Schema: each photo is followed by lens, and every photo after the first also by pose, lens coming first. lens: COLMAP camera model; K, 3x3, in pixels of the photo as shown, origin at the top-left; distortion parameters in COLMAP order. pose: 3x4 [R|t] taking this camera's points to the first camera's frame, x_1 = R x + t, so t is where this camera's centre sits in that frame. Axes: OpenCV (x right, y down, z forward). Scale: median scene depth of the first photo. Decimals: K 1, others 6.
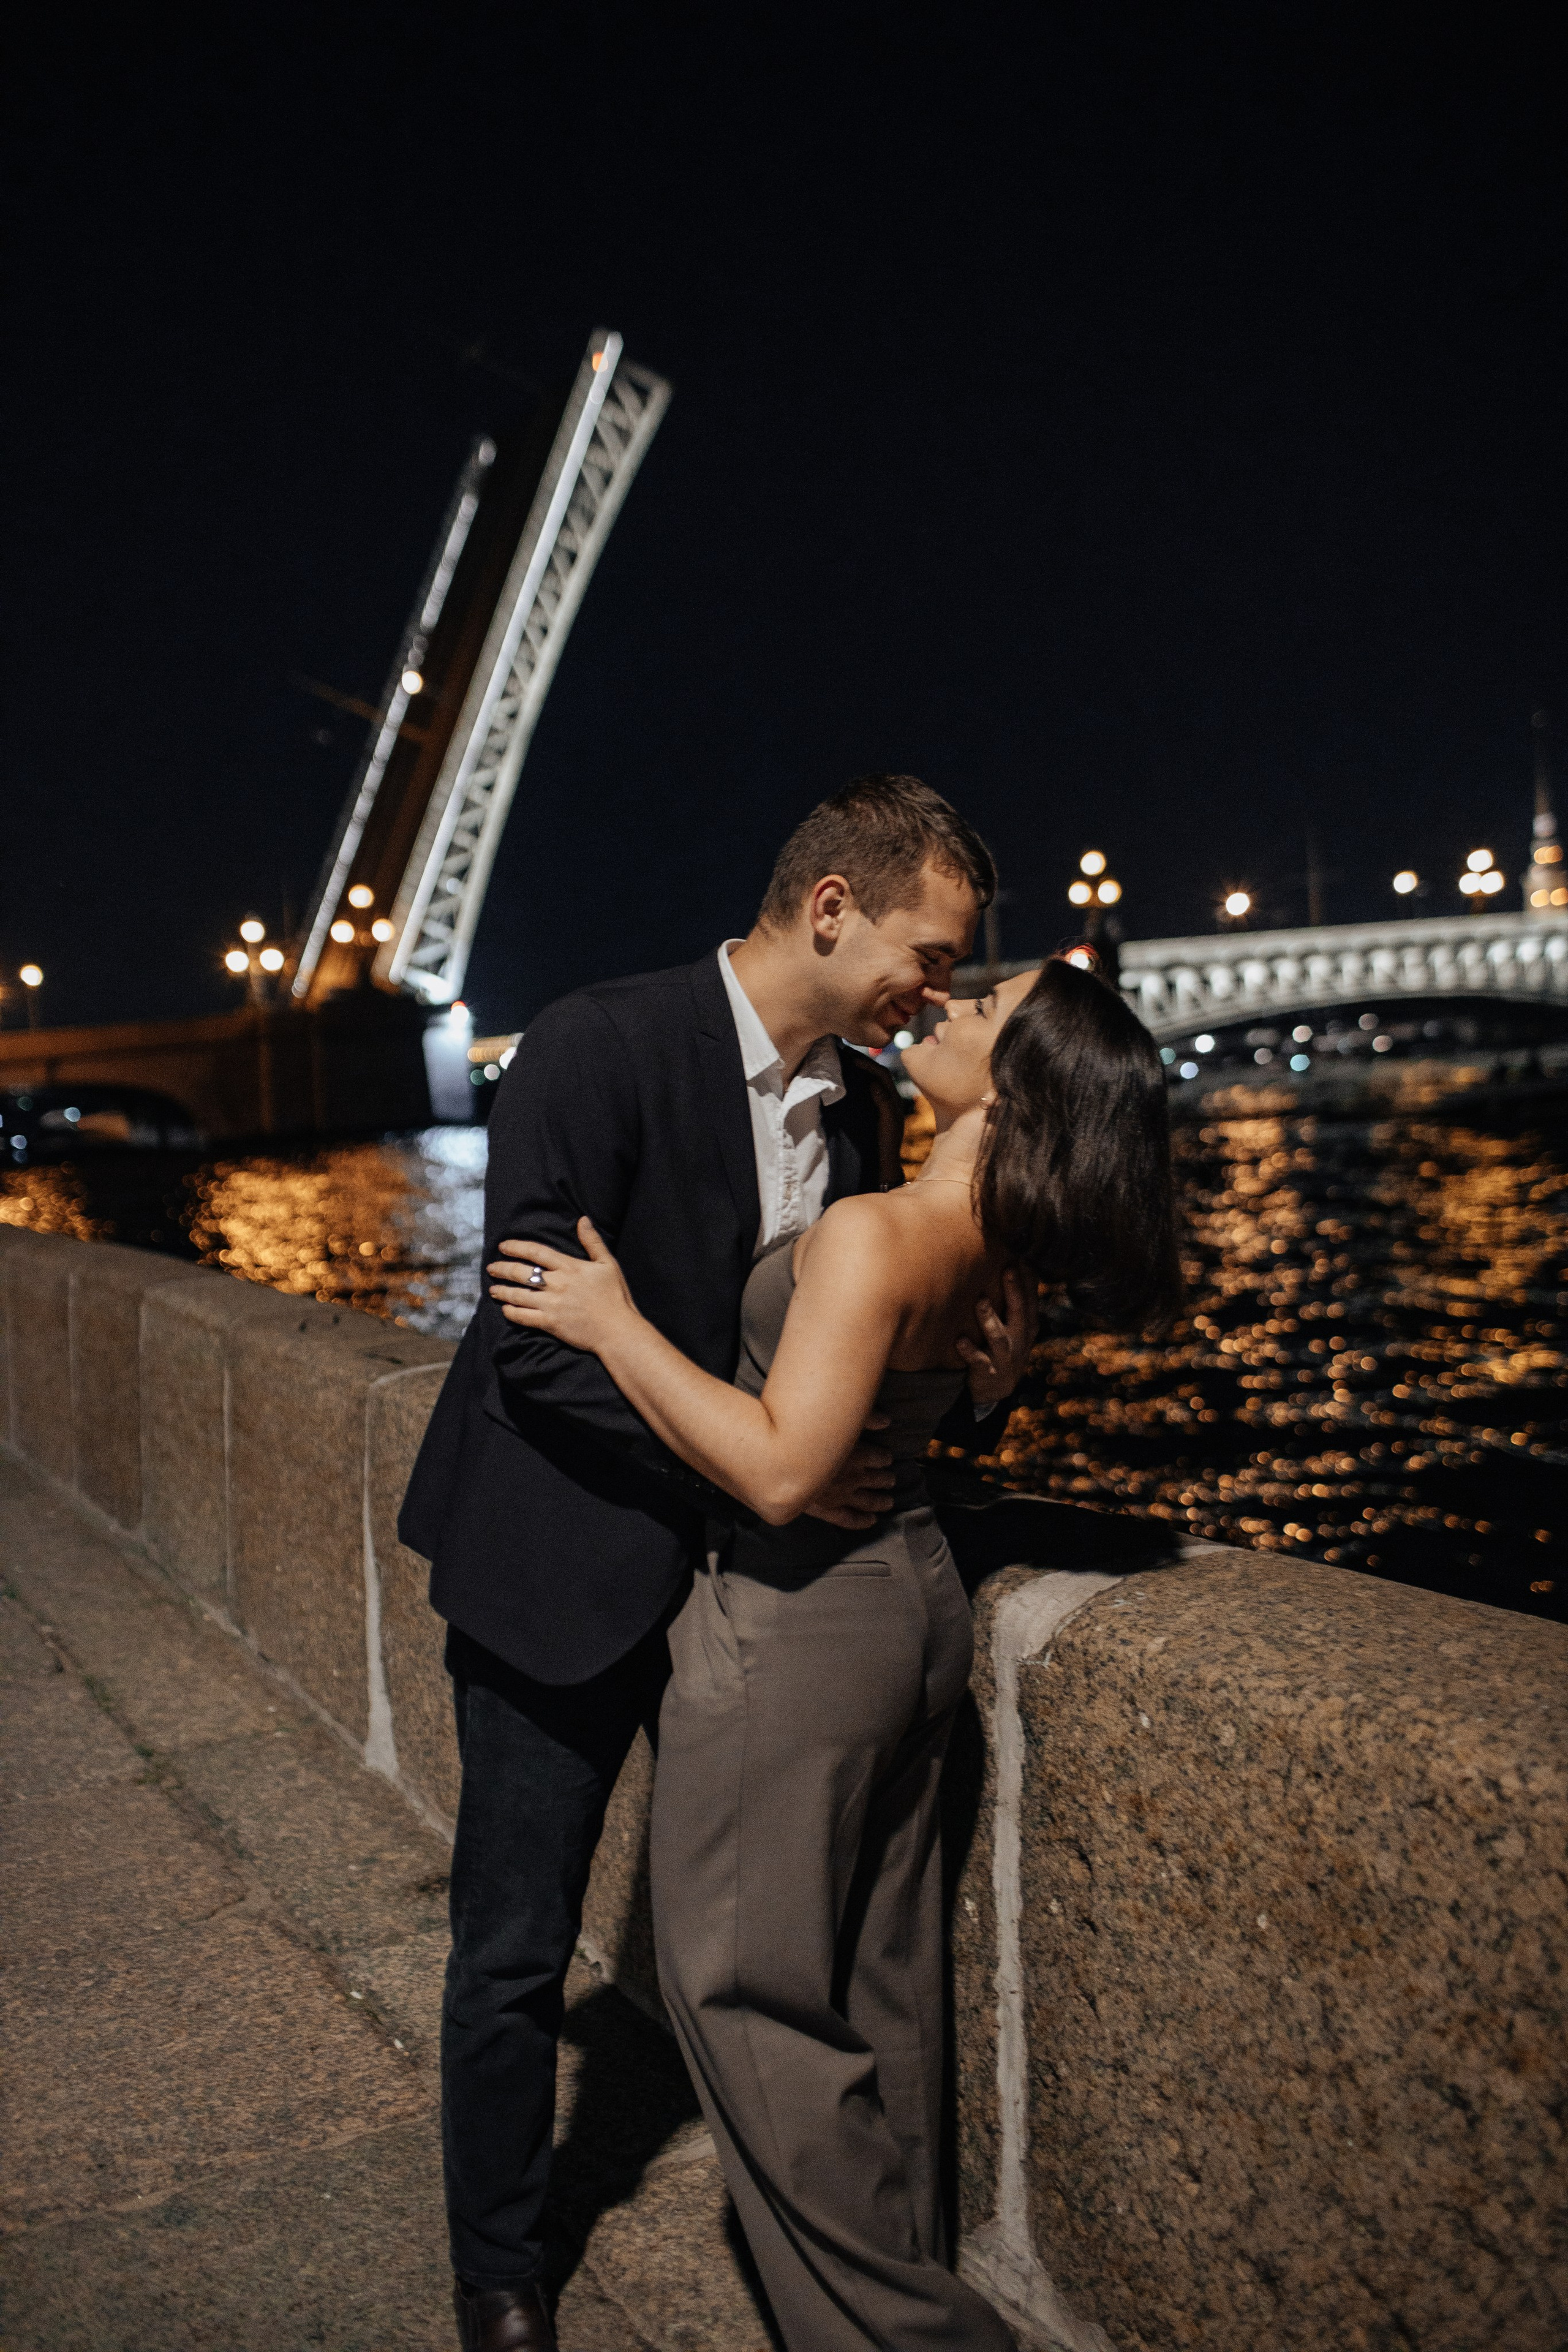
lens RADIAL K [[2240.7, 0, 785.5], [0, 2240.7, 1169.9], [0, 0, 1]] dist [-0.106055, 0.128397]
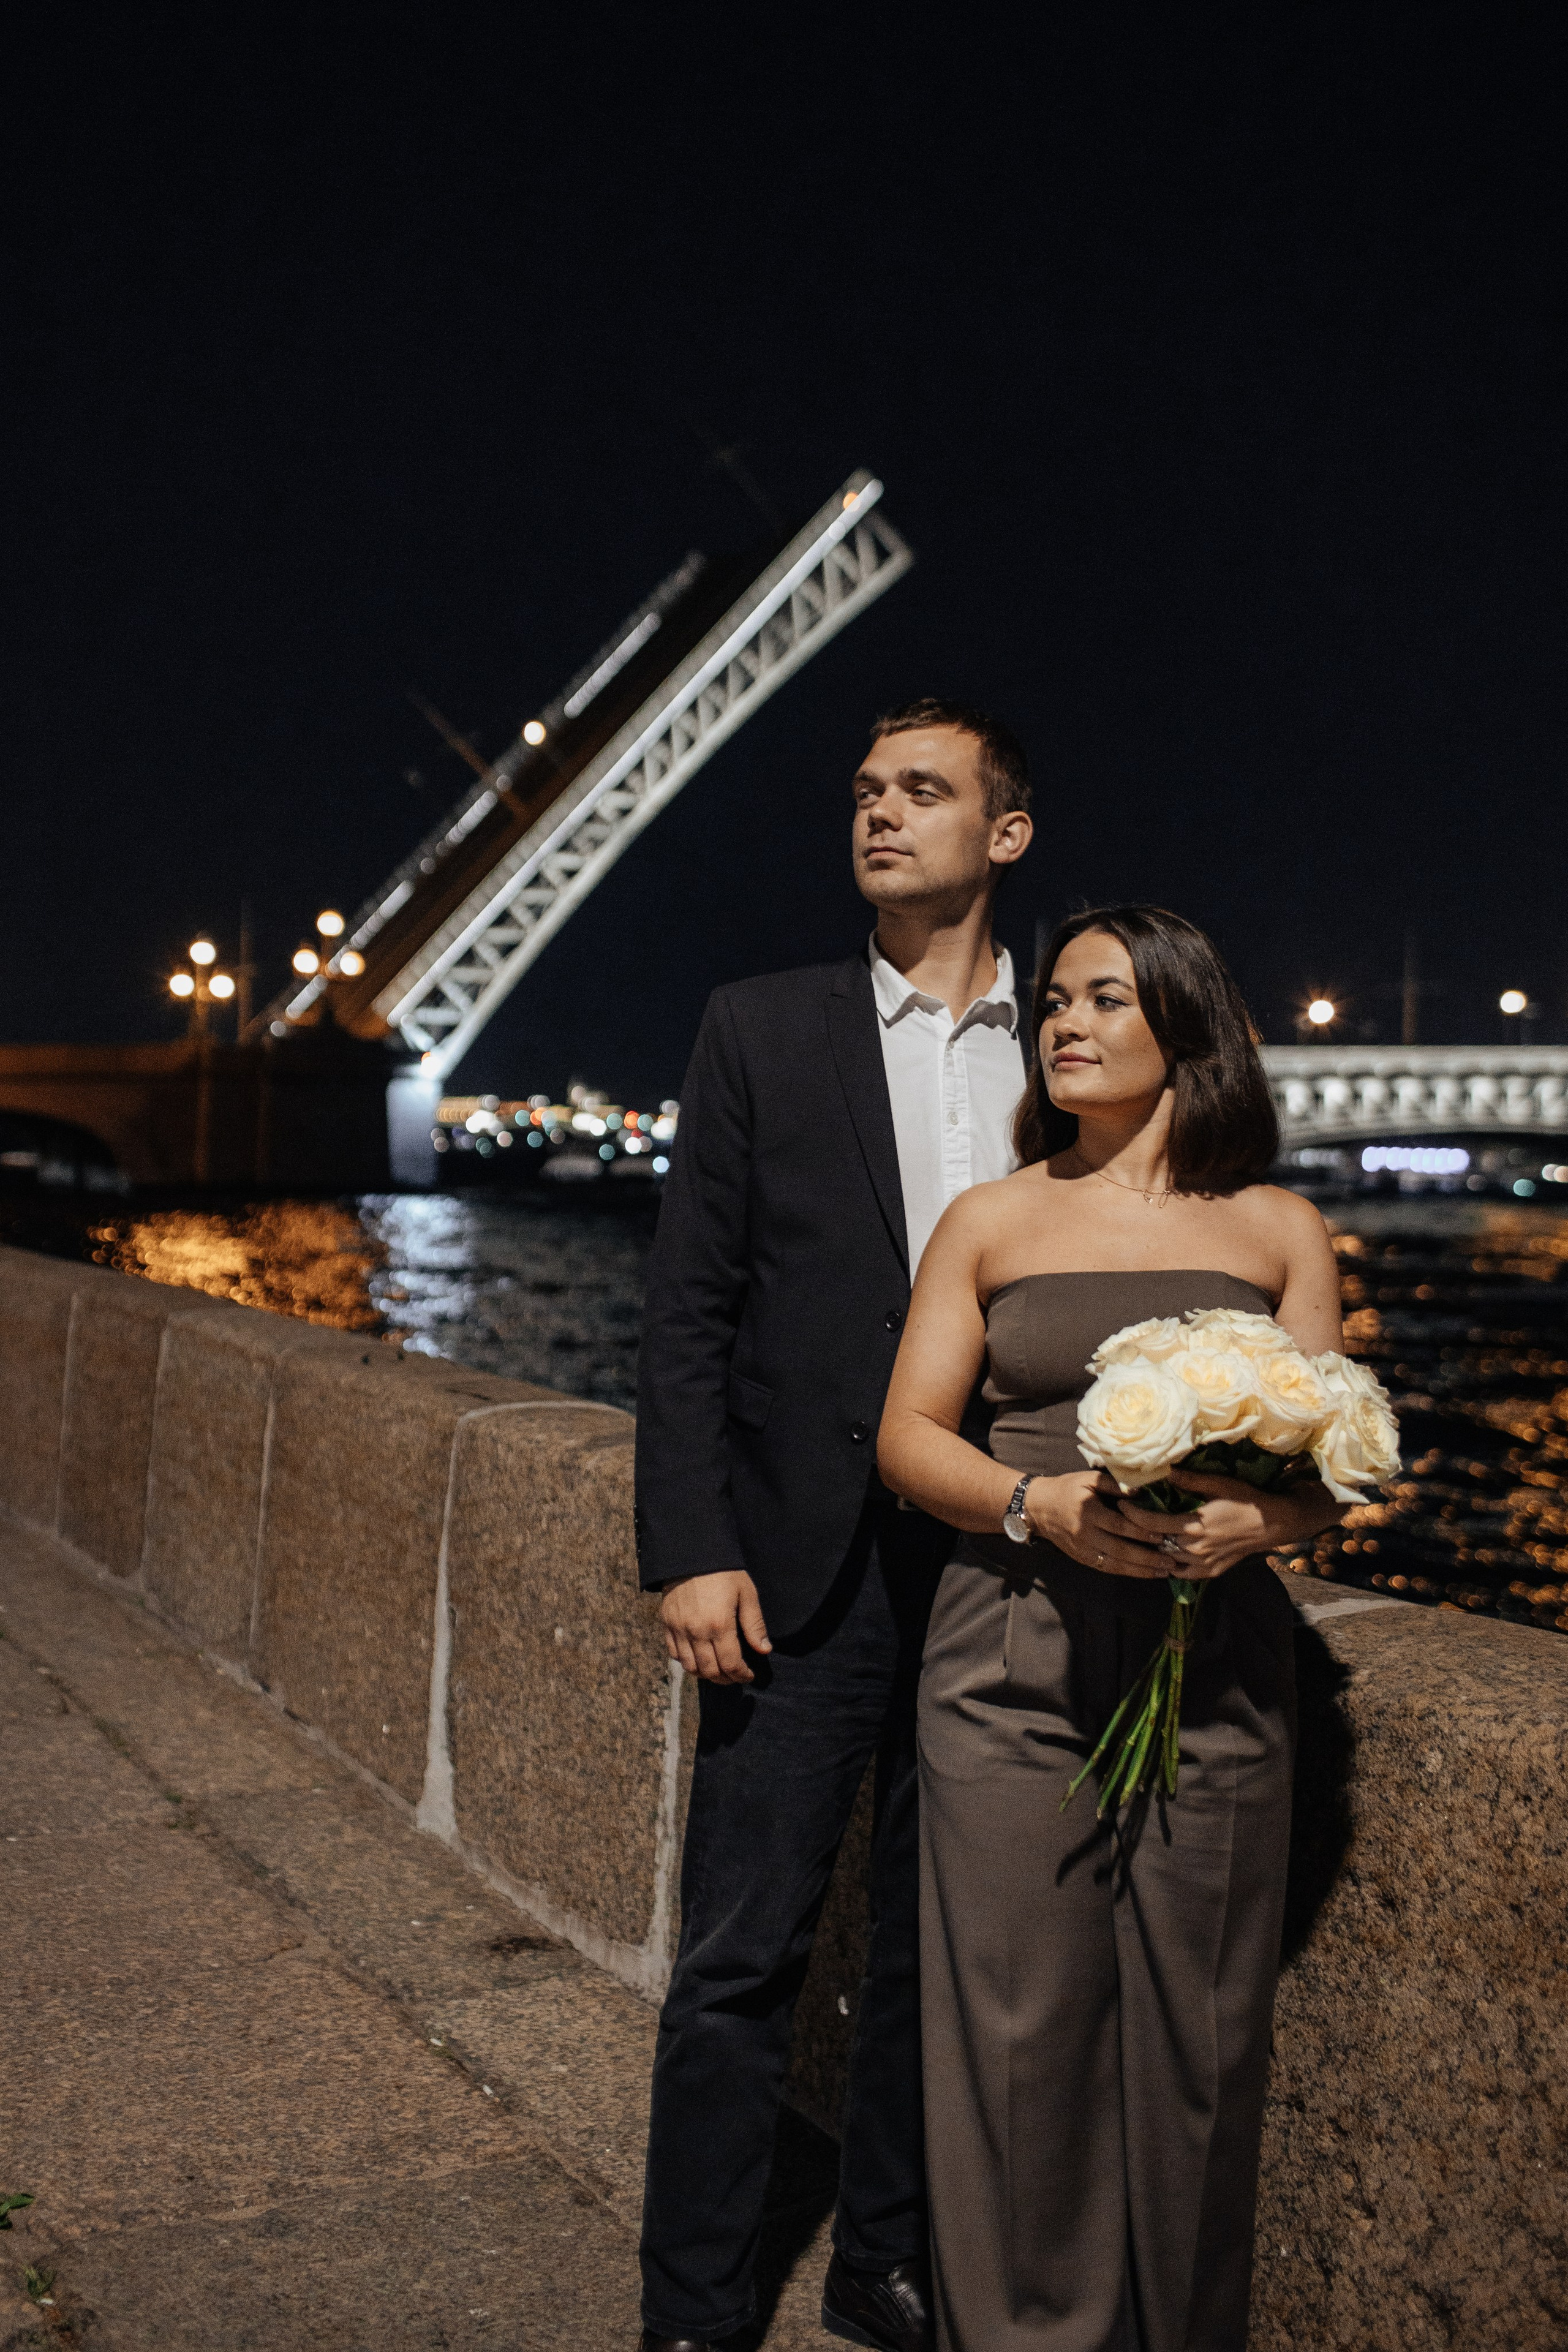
lens RADIAL K [[2571.9, 0, 786.4], [0, 2571.9, 1069.6], [0, 0, 1]] dist [-0.111966, 0.135924]
pose [[0.996808, 0.079782, -0.003011, -0.069340], [-0.079766, 0.993582, -0.080206, 0.031396], [-0.003407, 0.080190, 0.996774, -0.111245]]
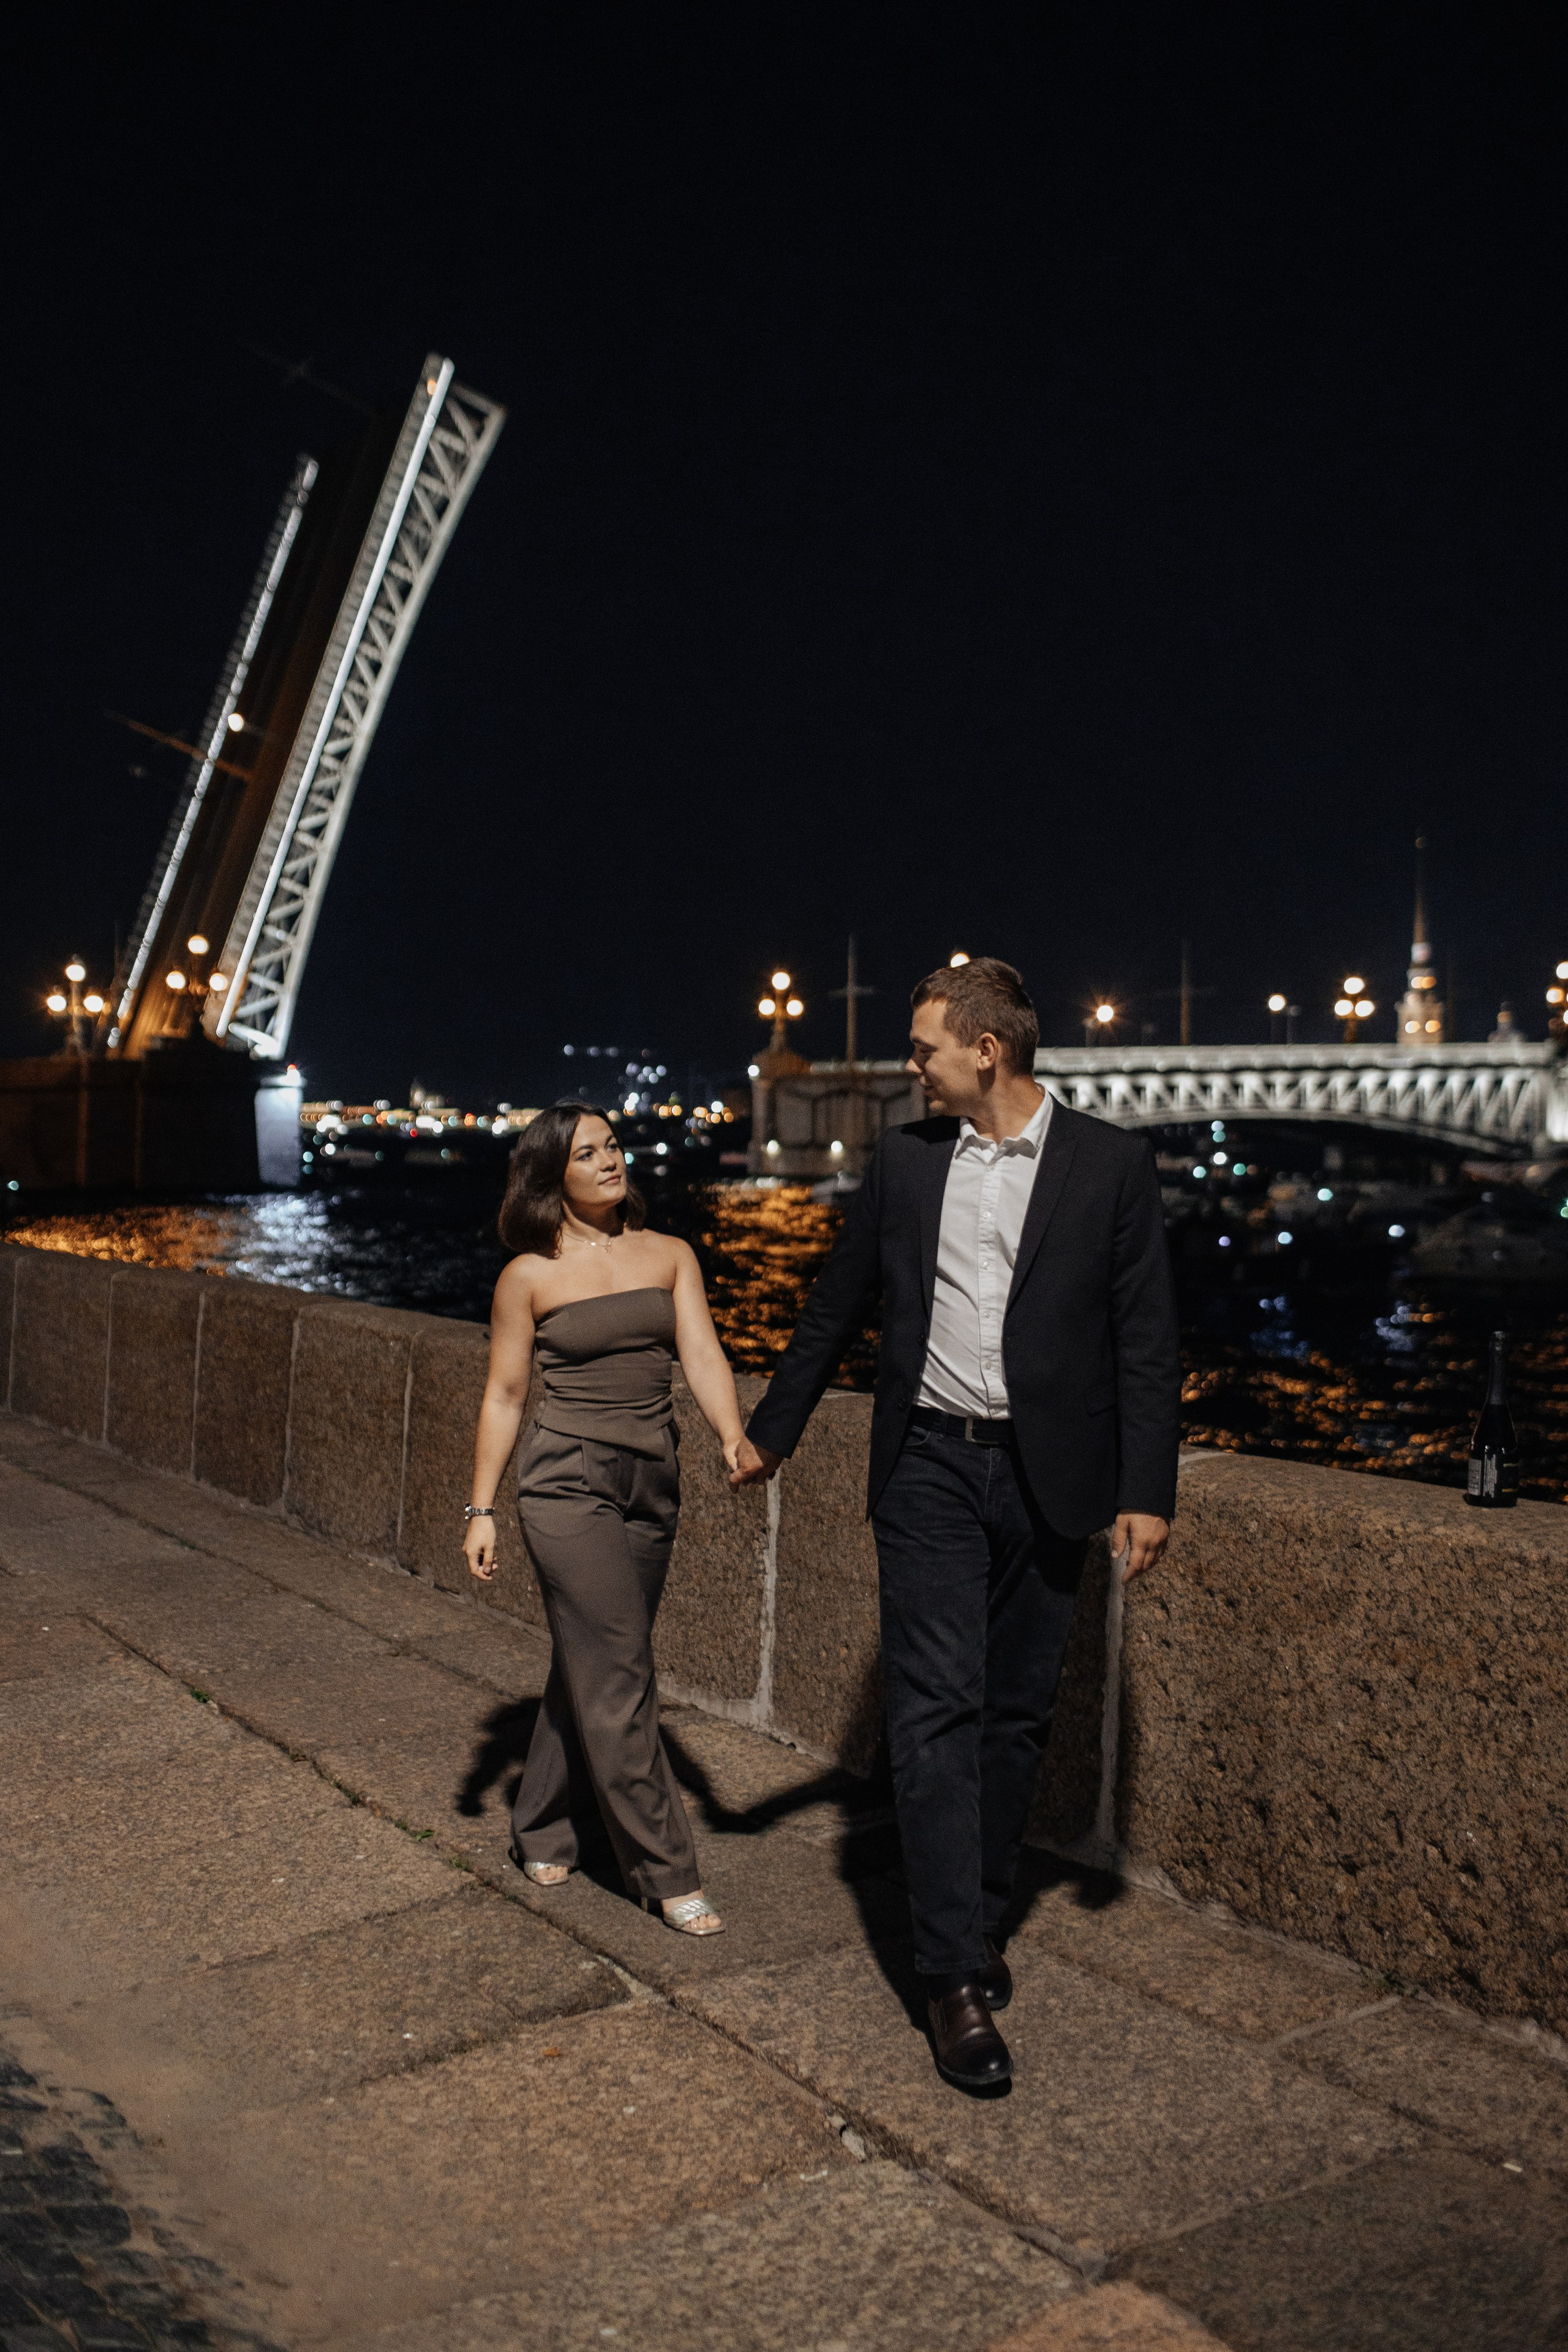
lens RADIAL K [[2398.3, 0, 782.2], [0, 2398.3, 1139.8], [0, 0, 1]] dist [-0.116398, 0.155464]
pose [[0.995393, 0.064003, 0.071395, -0.219683], [-0.060112, 0.996654, -0.055388, 0.032471], [-0.074701, 0.050841, 0.995909, -0.612691]]
